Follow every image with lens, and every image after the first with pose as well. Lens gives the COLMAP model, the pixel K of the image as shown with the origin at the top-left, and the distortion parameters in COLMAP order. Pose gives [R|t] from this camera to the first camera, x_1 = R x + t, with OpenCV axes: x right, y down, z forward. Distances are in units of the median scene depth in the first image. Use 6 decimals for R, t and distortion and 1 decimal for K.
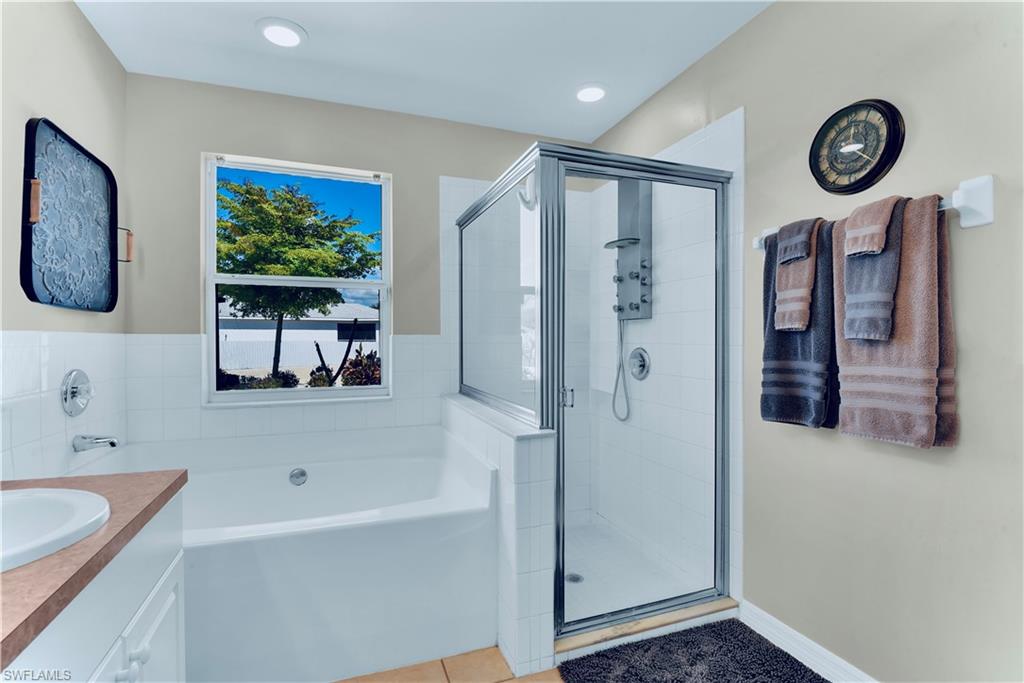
lens RADIAL K [[471.5, 0, 513.7], [0, 471.5, 340.1], [0, 0, 1]] dist [-0.004871, -0.006616]
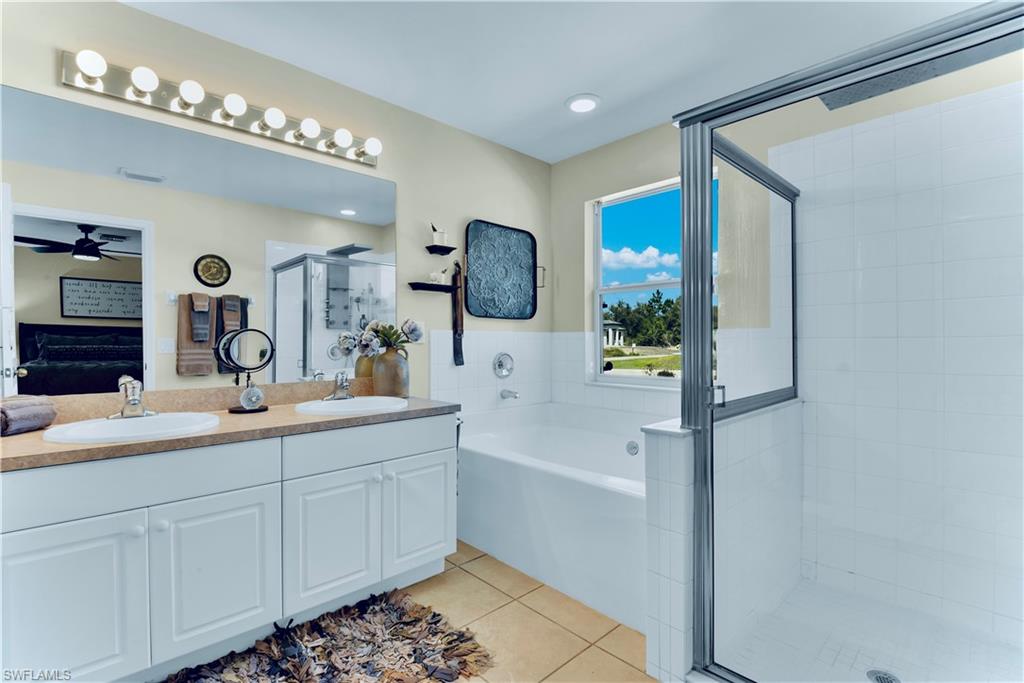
lens RADIAL K [[471.5, 0, 514.5], [0, 471.5, 338.9], [0, 0, 1]] dist [-0.004871, -0.006616]
pose [[0.393048, -0.004586, -0.919507, 0.686269], [0.002871, 0.999989, -0.003760, 0.017330], [0.919513, -0.001162, 0.393057, 0.312039]]
